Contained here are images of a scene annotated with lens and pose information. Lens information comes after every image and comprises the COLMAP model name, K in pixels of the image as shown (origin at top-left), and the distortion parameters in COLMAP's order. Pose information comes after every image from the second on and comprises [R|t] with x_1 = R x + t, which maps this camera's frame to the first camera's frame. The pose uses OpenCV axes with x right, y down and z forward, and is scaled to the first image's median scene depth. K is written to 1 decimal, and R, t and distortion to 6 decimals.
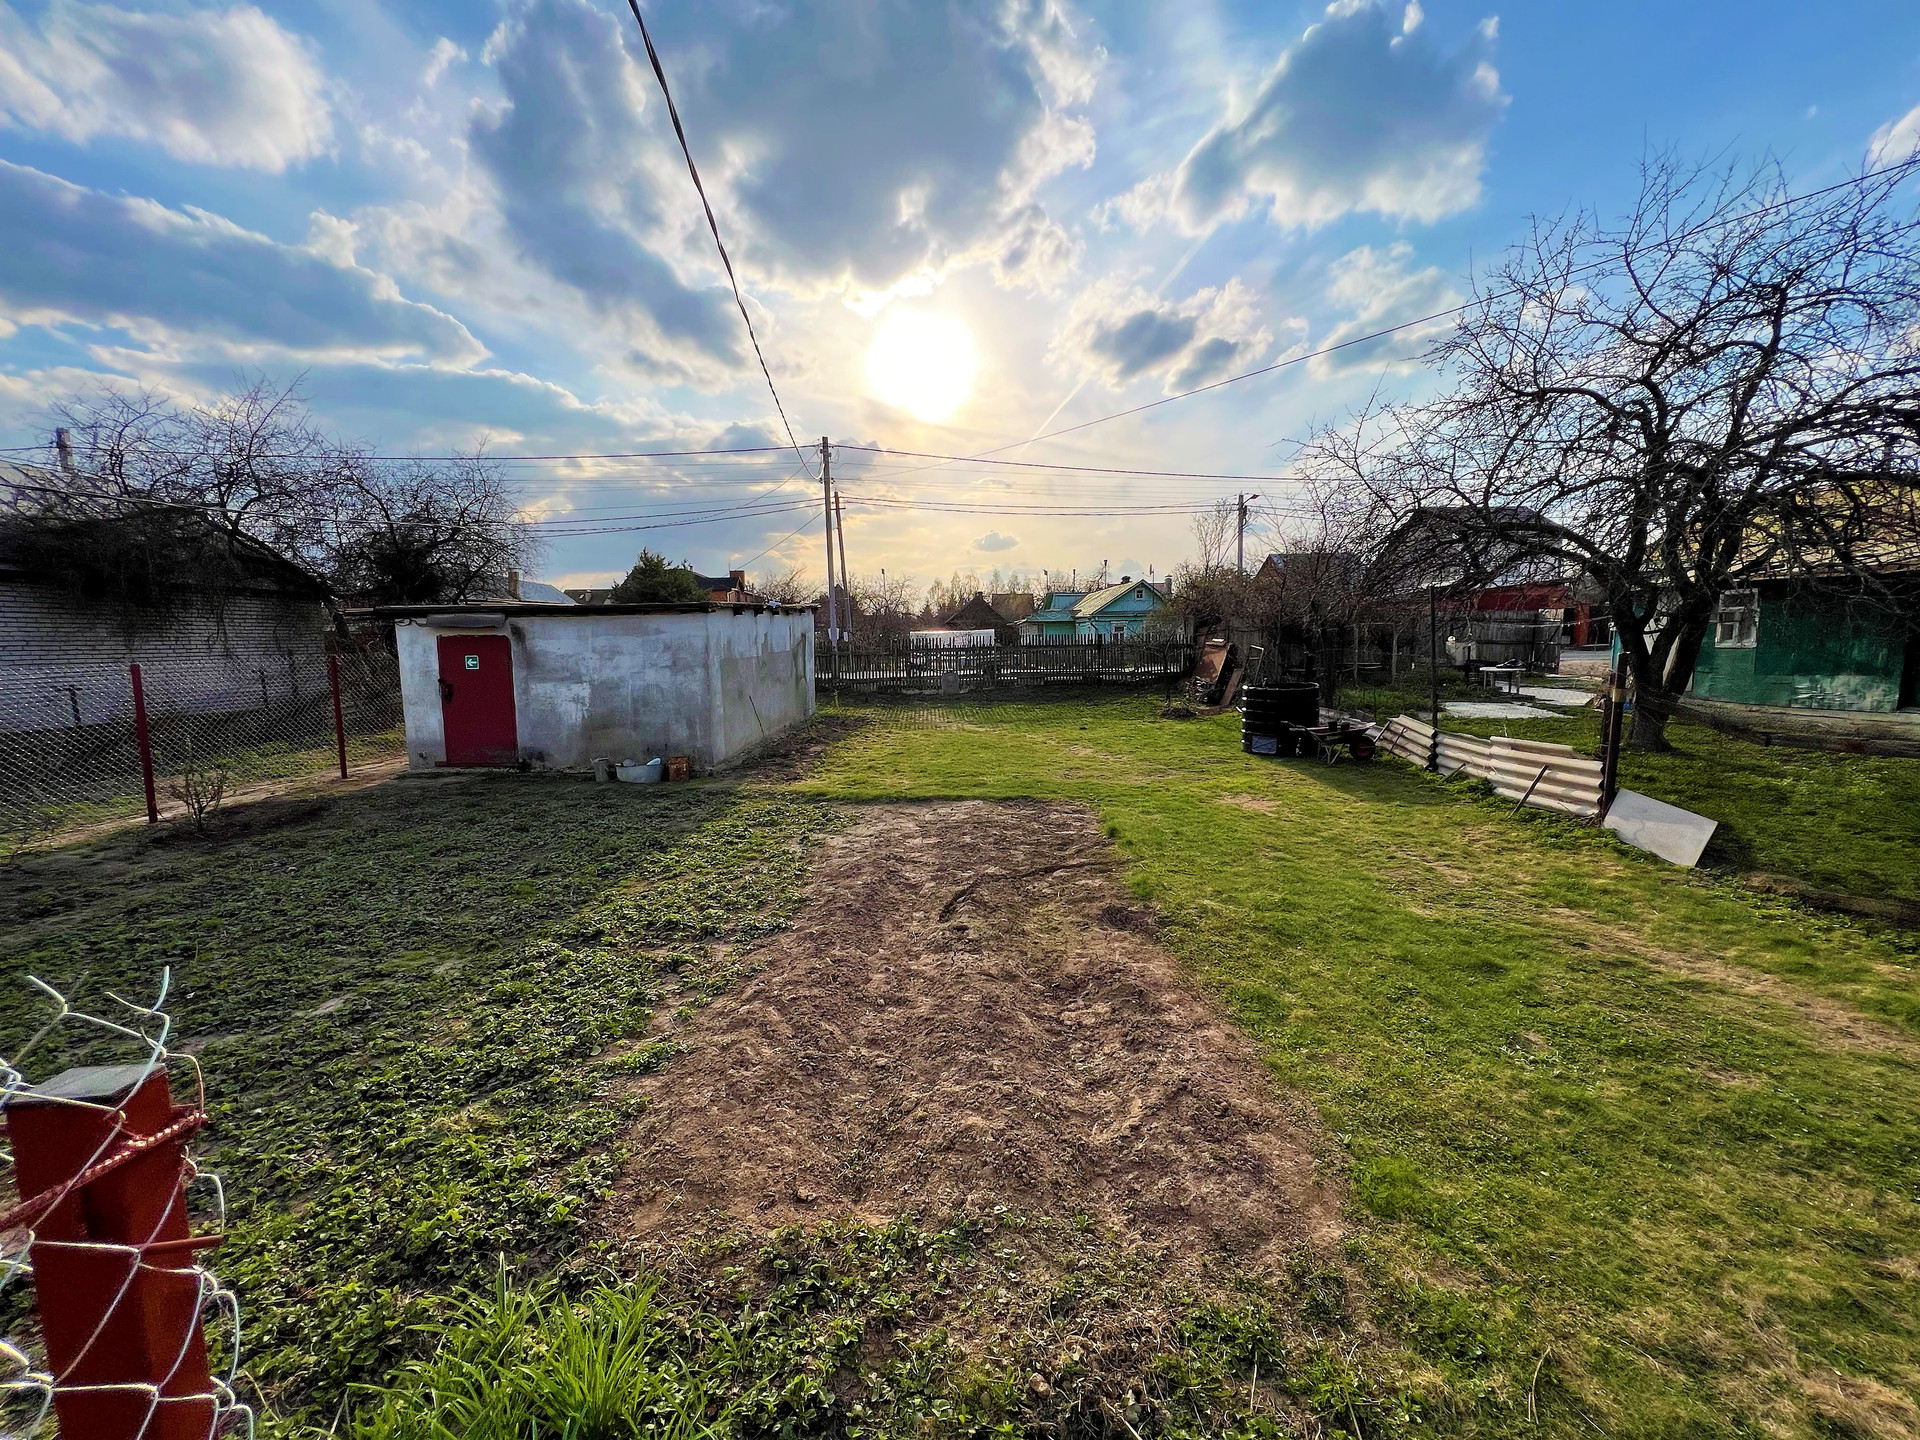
lens RADIAL K [[767.6, 0, 966.4], [0, 767.6, 711.9], [0, 0, 1]] dist [-0.001723, 0.000453]
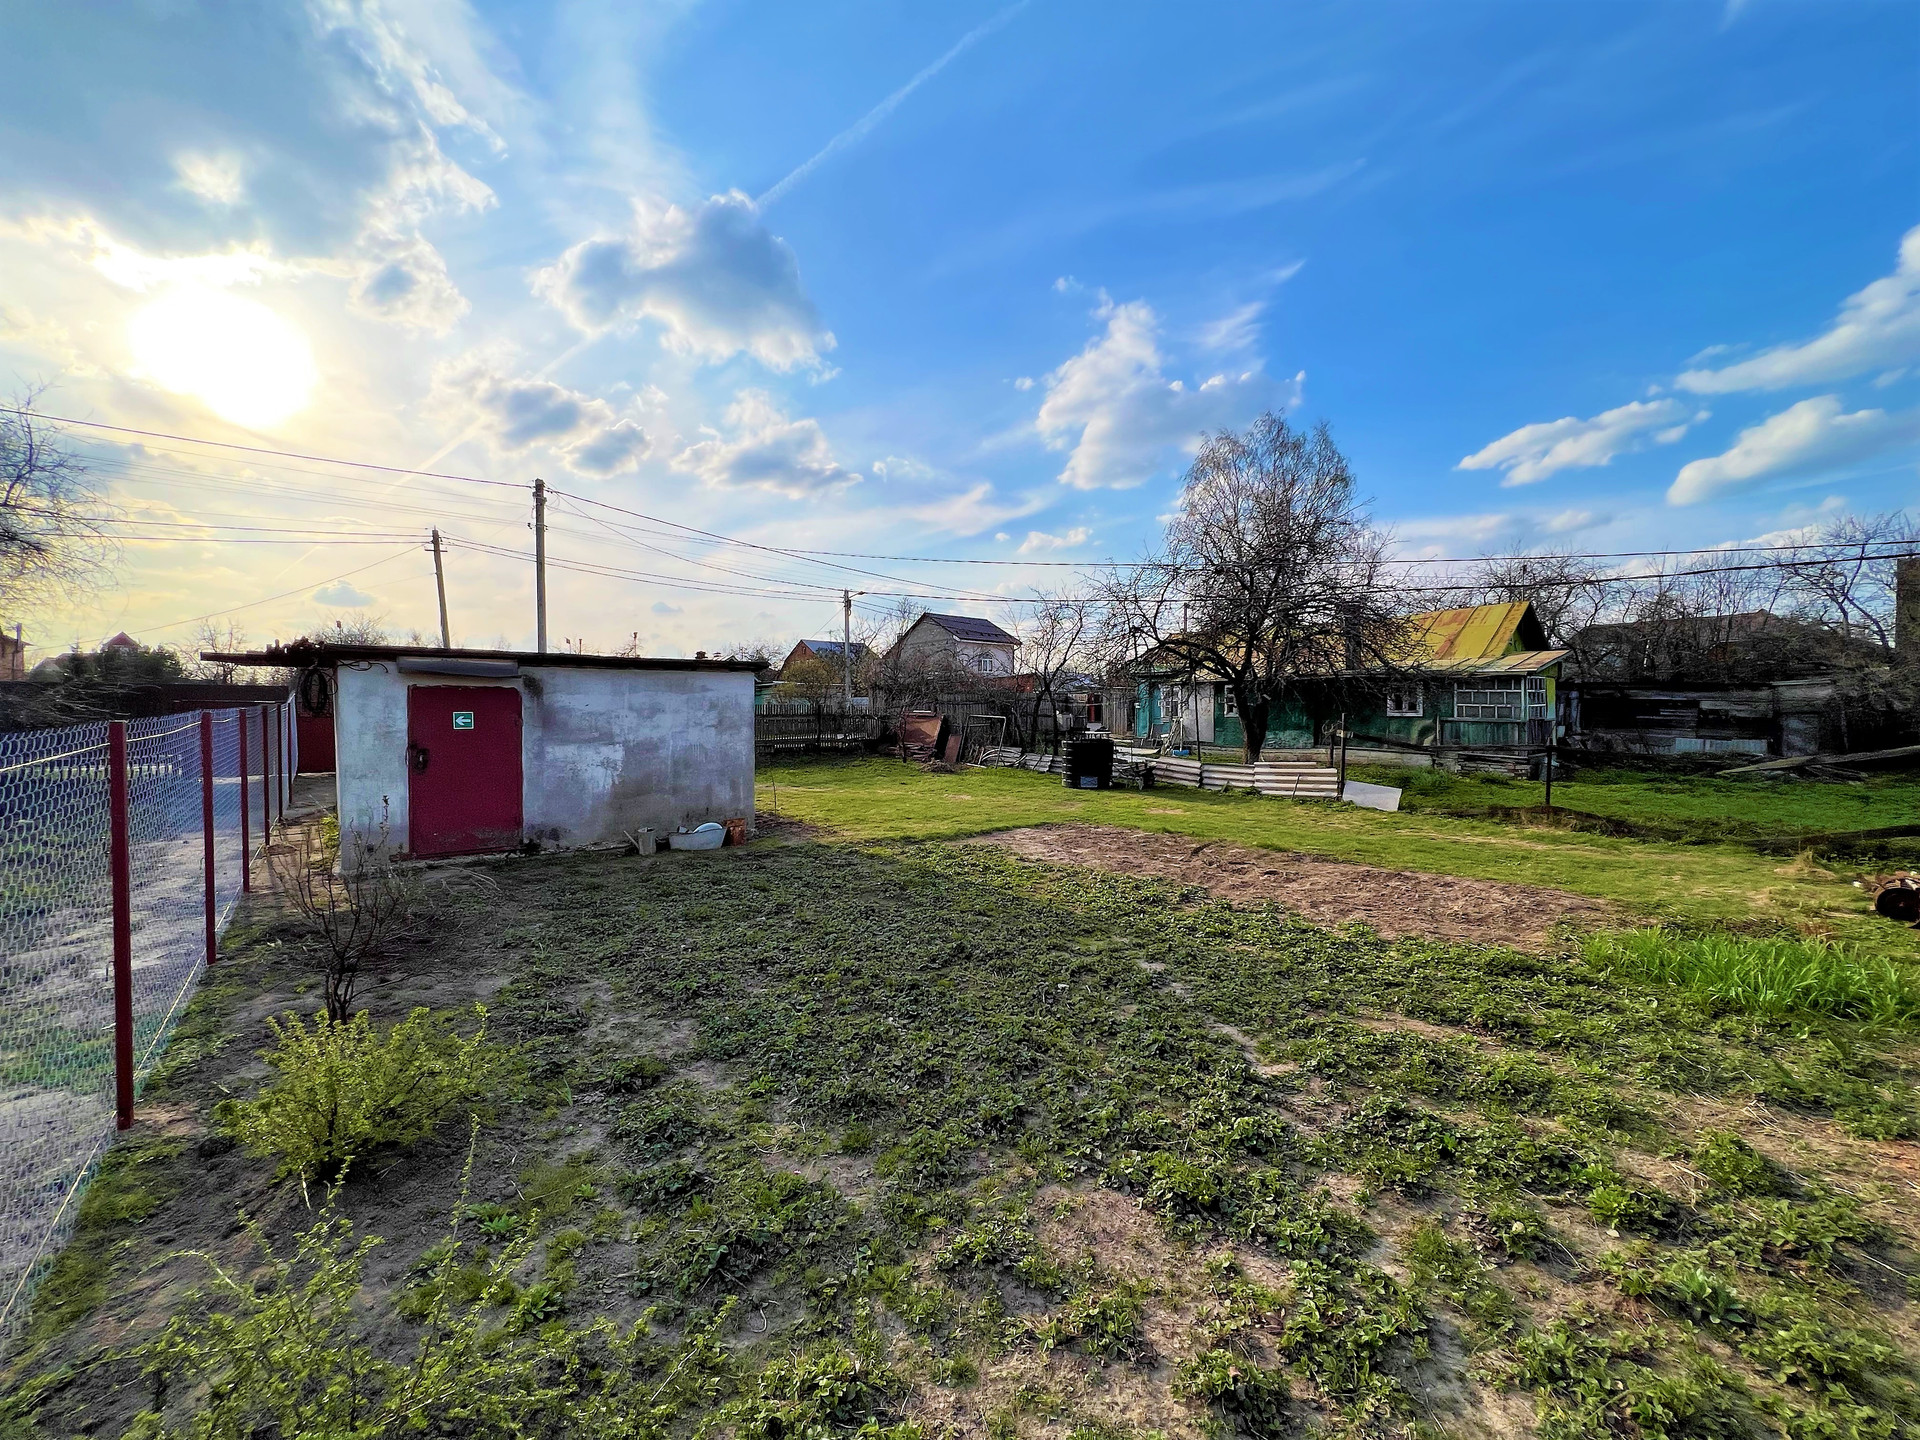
lens RADIAL K [[767.6, 0, 956.9], [0, 767.6, 716.1], [0, 0, 1]] dist [-0.001723, 0.000453]
pose [[0.755215, 0.009062, 0.655415, -0.652894], [0.054761, 0.995537, -0.076864, 0.015614], [-0.653186, 0.093940, 0.751348, 0.071369]]
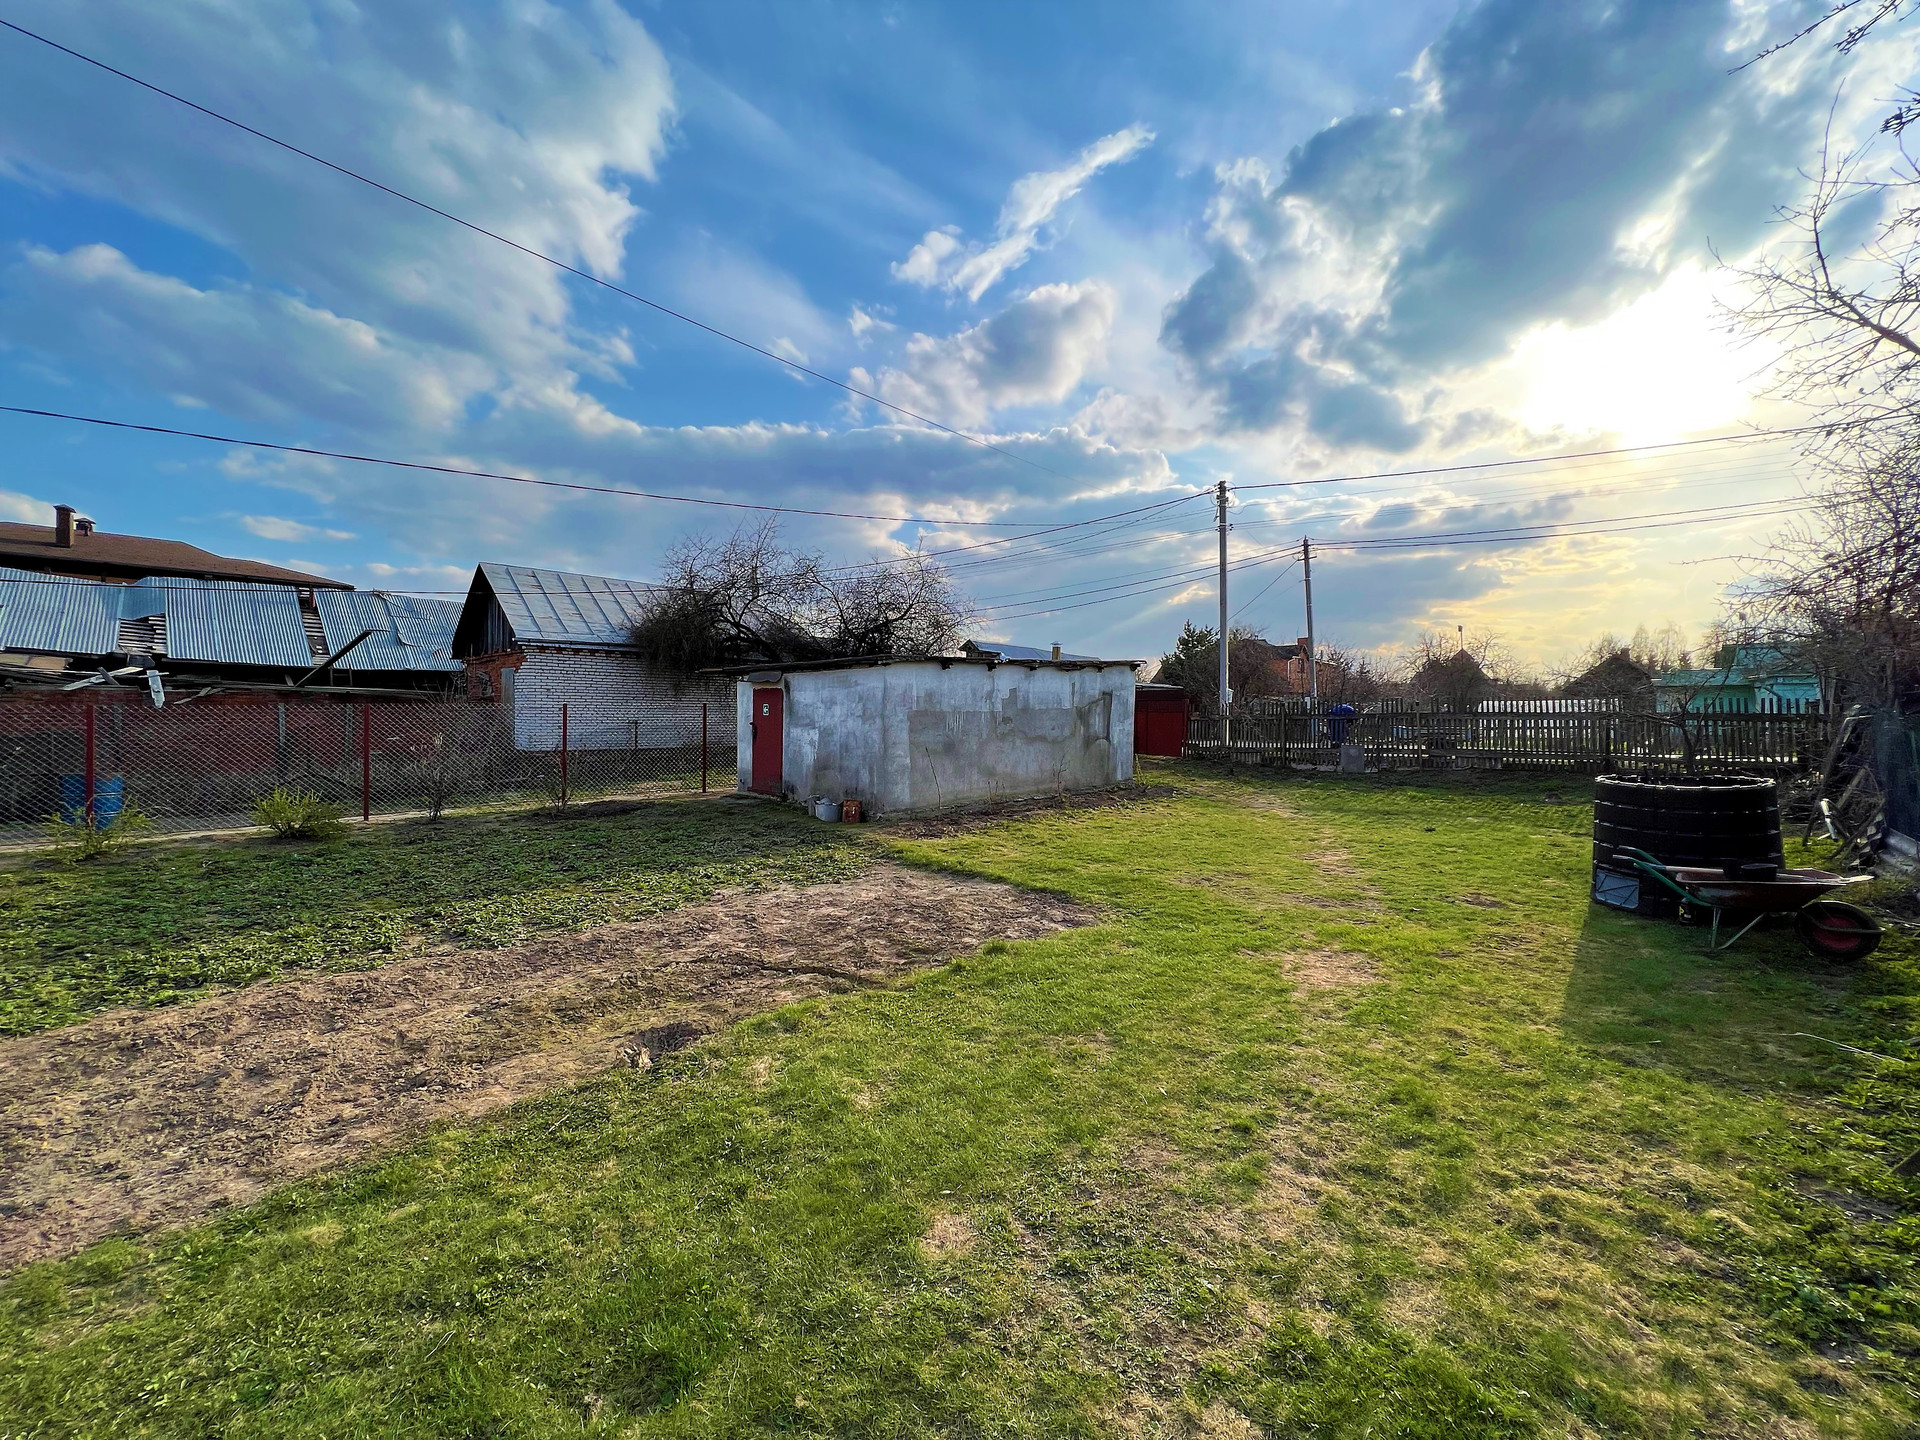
lens RADIAL K [[767.6, 0, 968.8], [0, 767.6, 721.8], [0, 0, 1]] dist [-0.001723, 0.000453]
pose [[0.719979, 0.026123, -0.693504, 0.389319], [-0.081934, 0.995502, -0.047563, -0.010440], [0.689142, 0.091066, 0.718882, 0.276153]]
